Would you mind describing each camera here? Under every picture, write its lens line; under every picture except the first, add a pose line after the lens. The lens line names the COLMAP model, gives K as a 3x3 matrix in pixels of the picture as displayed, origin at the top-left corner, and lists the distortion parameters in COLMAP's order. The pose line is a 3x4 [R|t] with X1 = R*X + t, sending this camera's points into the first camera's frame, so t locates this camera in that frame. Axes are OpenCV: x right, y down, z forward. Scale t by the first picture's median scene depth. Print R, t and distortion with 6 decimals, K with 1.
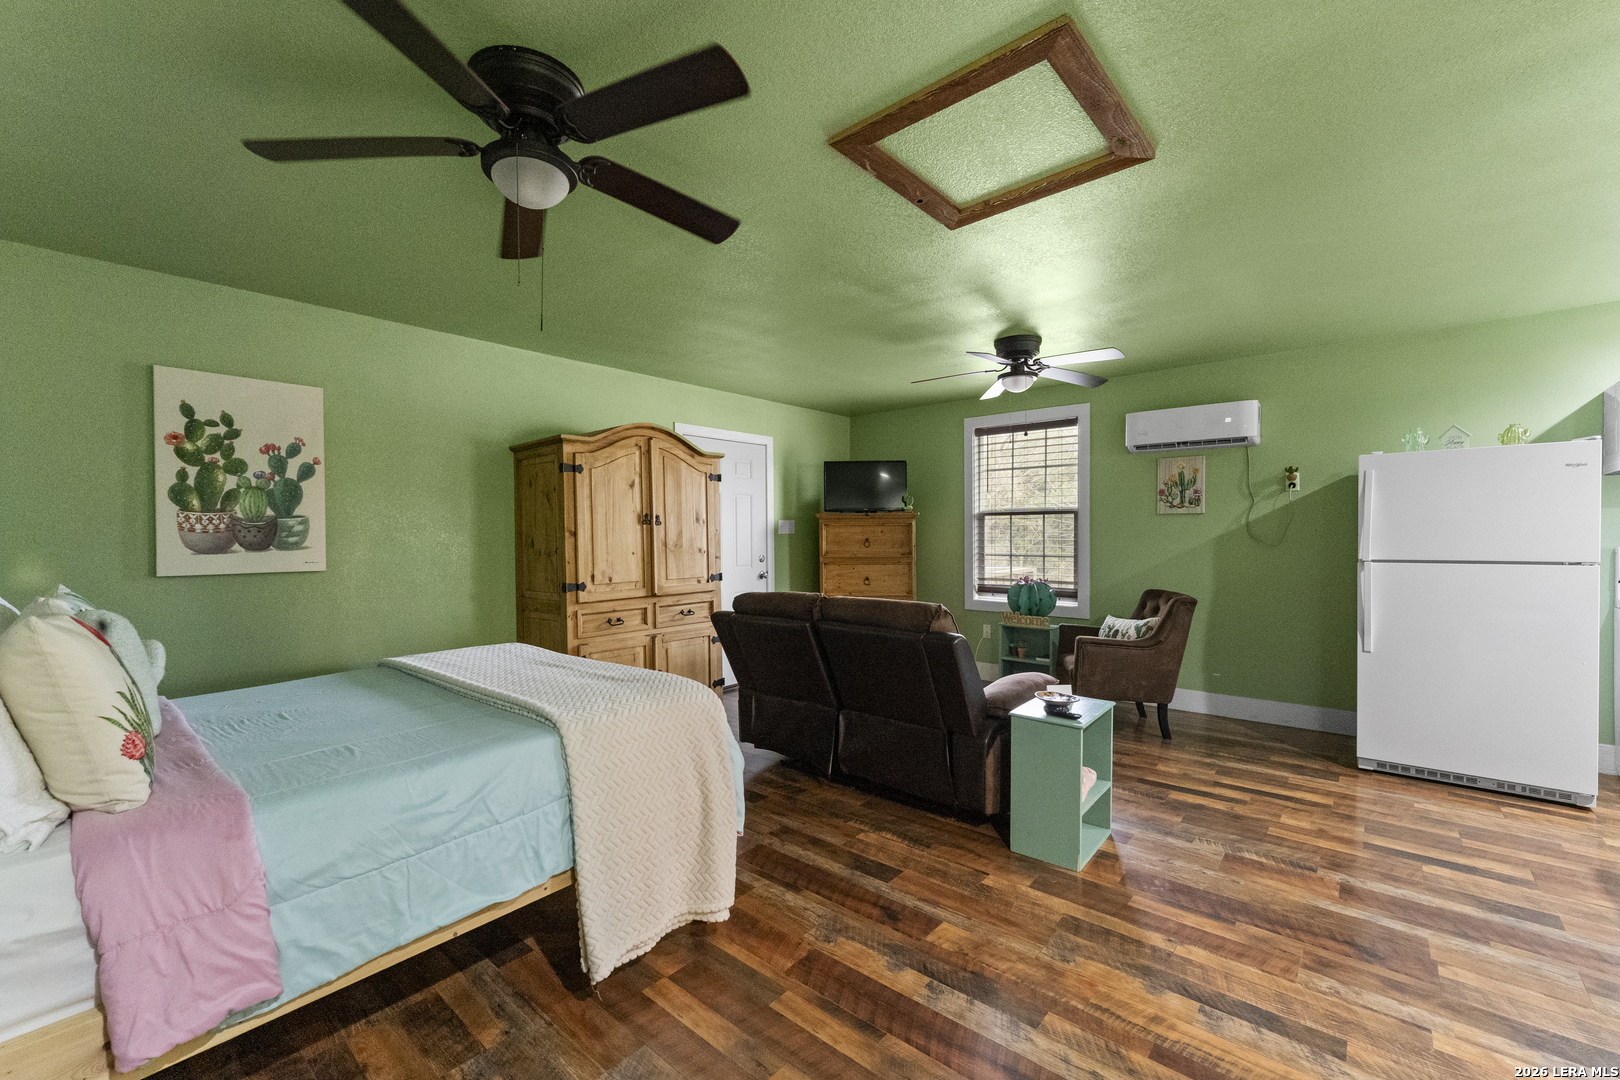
lens RADIAL K [[669.7, 0, 808.0], [0, 669.7, 537.3], [0, 0, 1]] dist [0.000329, -0.000003]
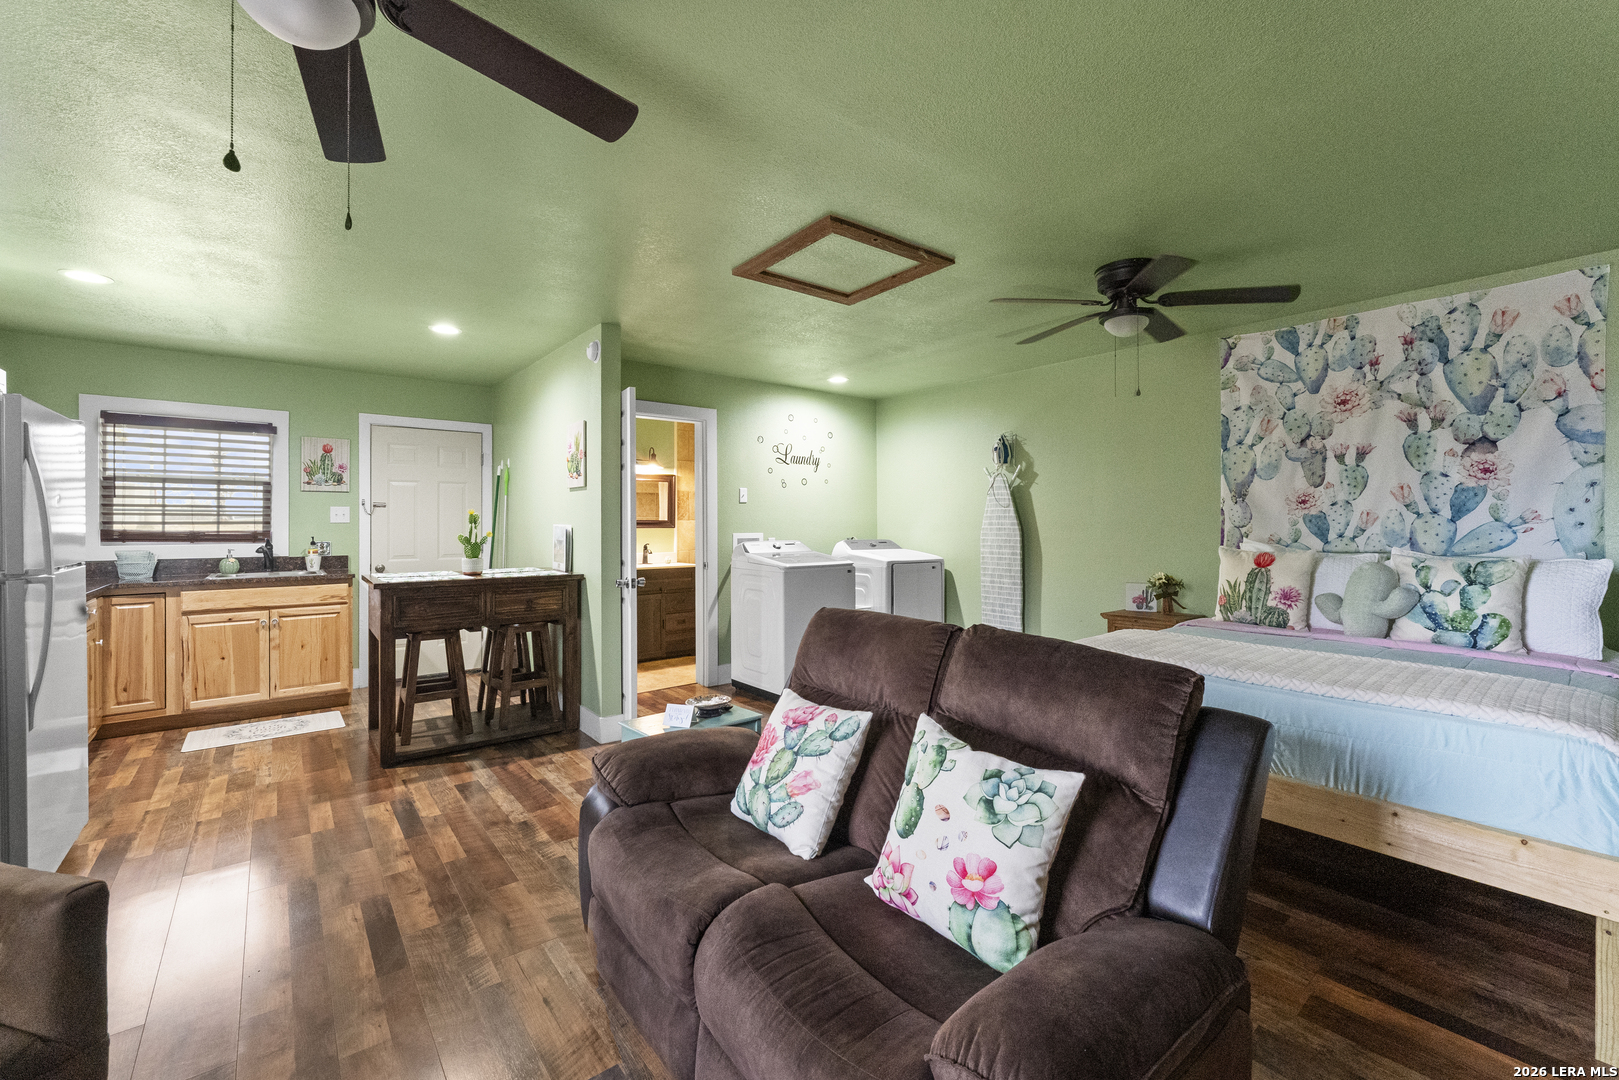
lens RADIAL K [[669.3, 0, 810.3], [0, 669.3, 530.8], [0, 0, 1]] dist [0.000329, -0.000003]
pose [[-0.983631, 0.001842, 0.180187, 0.063252], [0.006114, 0.999713, 0.023155, -0.023075], [-0.180092, 0.023878, -0.983360, 1.945155]]
